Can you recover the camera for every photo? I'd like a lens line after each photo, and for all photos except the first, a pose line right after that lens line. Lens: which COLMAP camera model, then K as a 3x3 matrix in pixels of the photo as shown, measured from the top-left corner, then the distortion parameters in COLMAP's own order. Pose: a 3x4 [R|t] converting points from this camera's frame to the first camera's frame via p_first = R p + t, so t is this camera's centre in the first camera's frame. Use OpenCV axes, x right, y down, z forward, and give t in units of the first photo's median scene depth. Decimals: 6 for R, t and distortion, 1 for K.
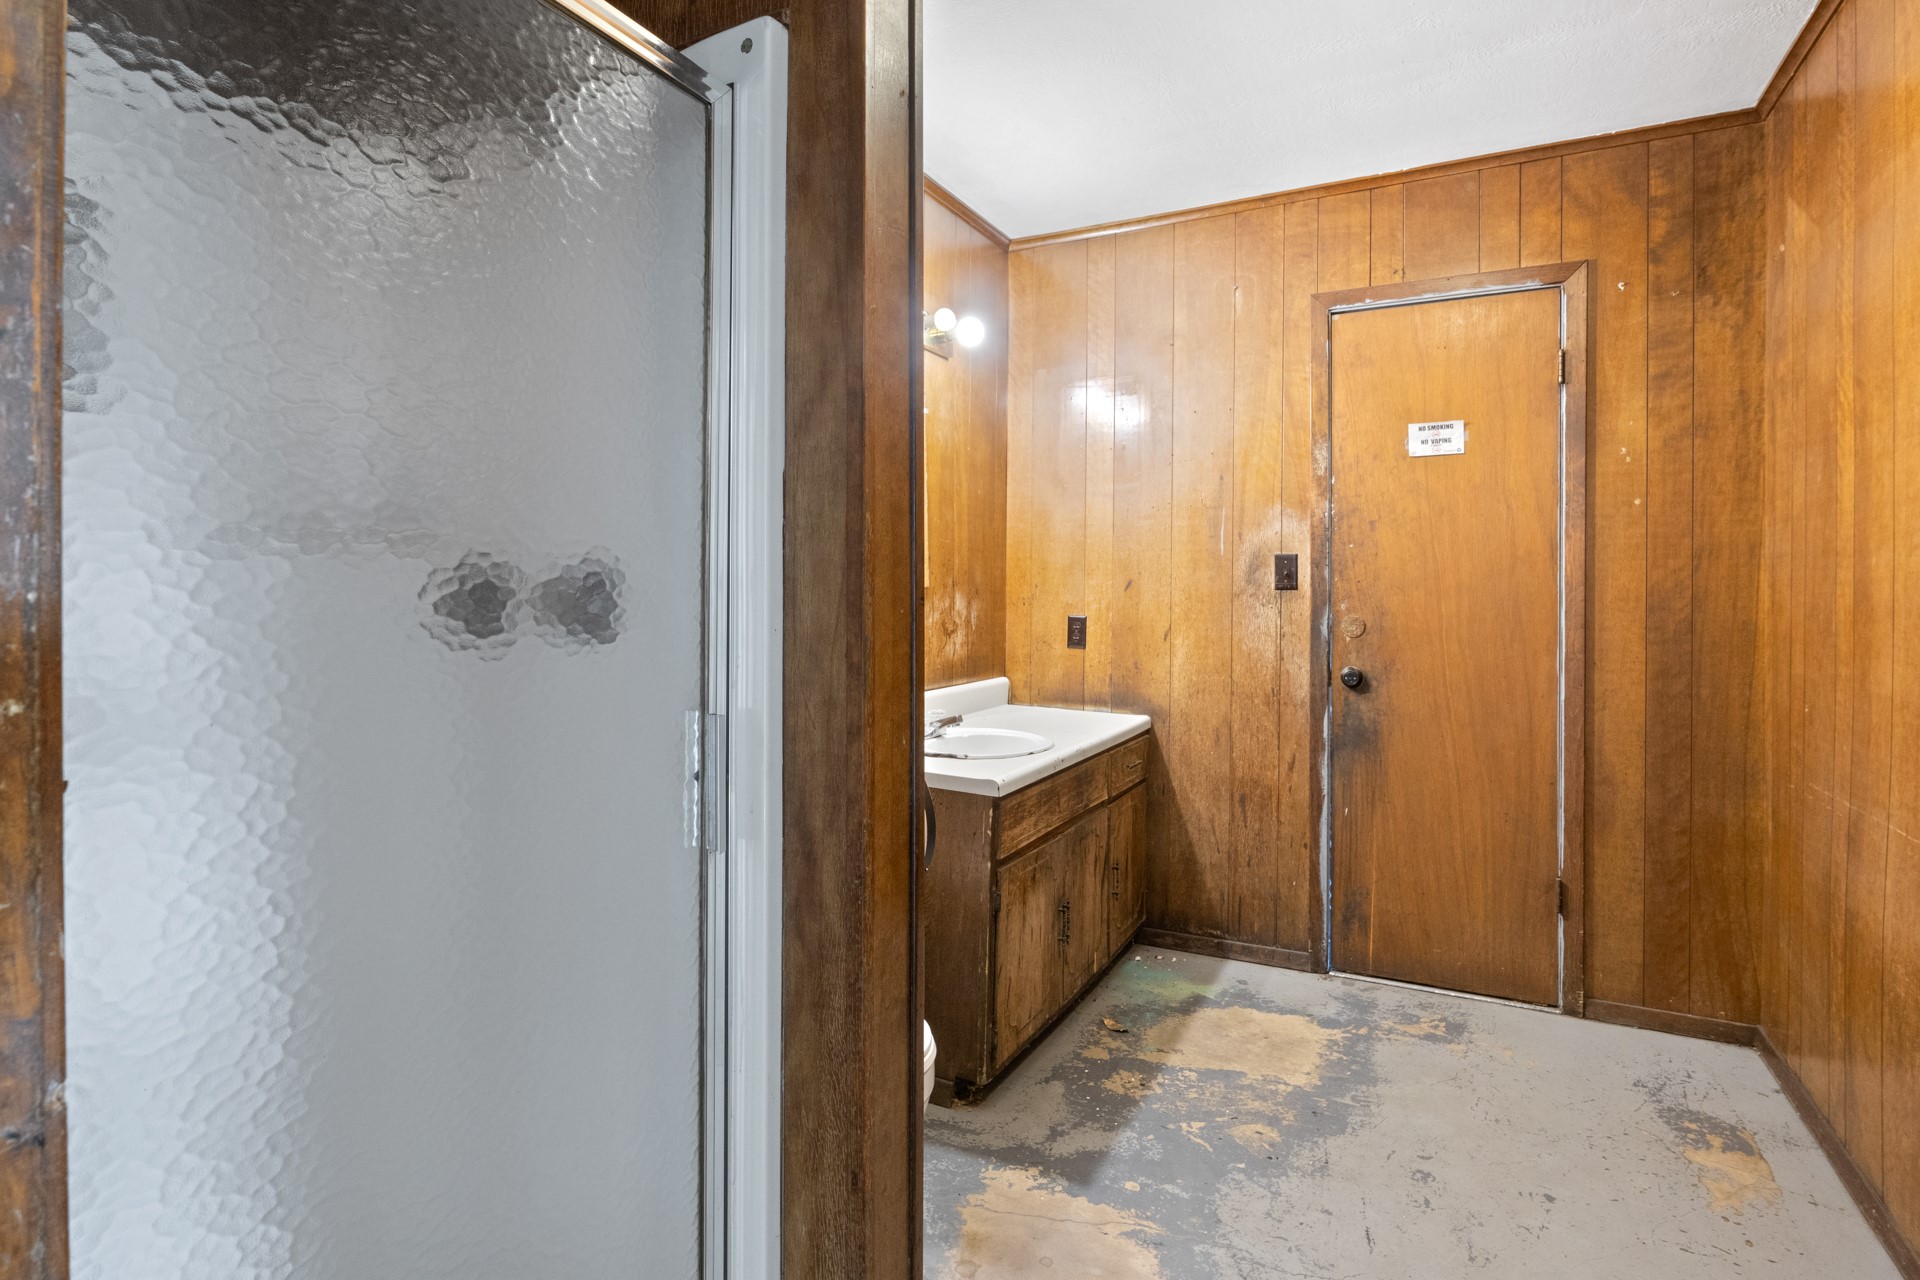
lens RADIAL K [[977.1, 0, 983.8], [0, 977.1, 598.2], [0, 0, 1]] dist [0.000354, -0.000138]
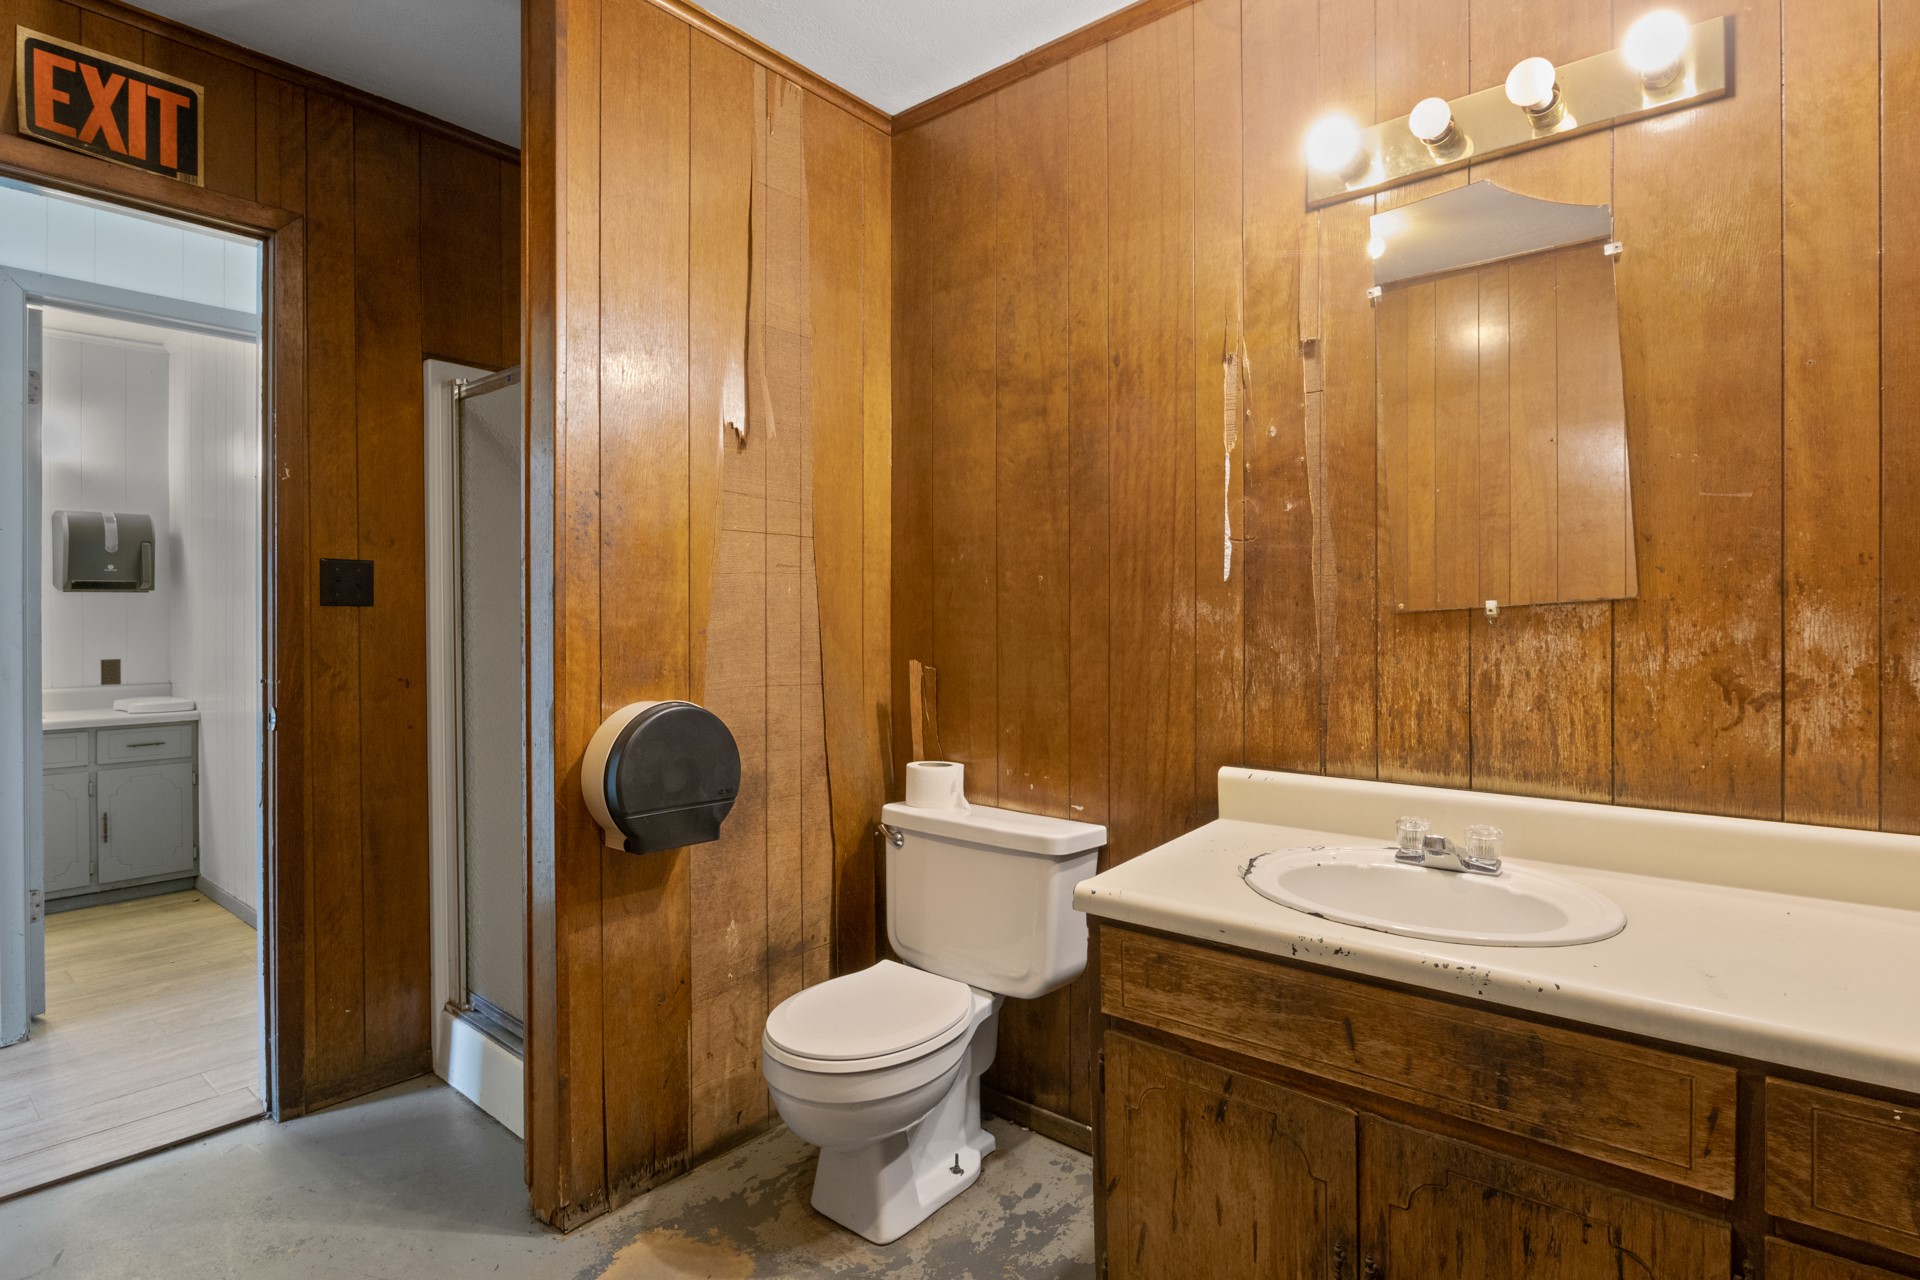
lens RADIAL K [[977.1, 0, 962.3], [0, 977.1, 628.2], [0, 0, 1]] dist [0.000354, -0.000138]
pose [[-0.240928, 0.003421, -0.970537, 0.489307], [-0.004450, 0.999979, 0.004629, 0.002912], [0.970533, 0.005434, -0.240908, 0.763455]]
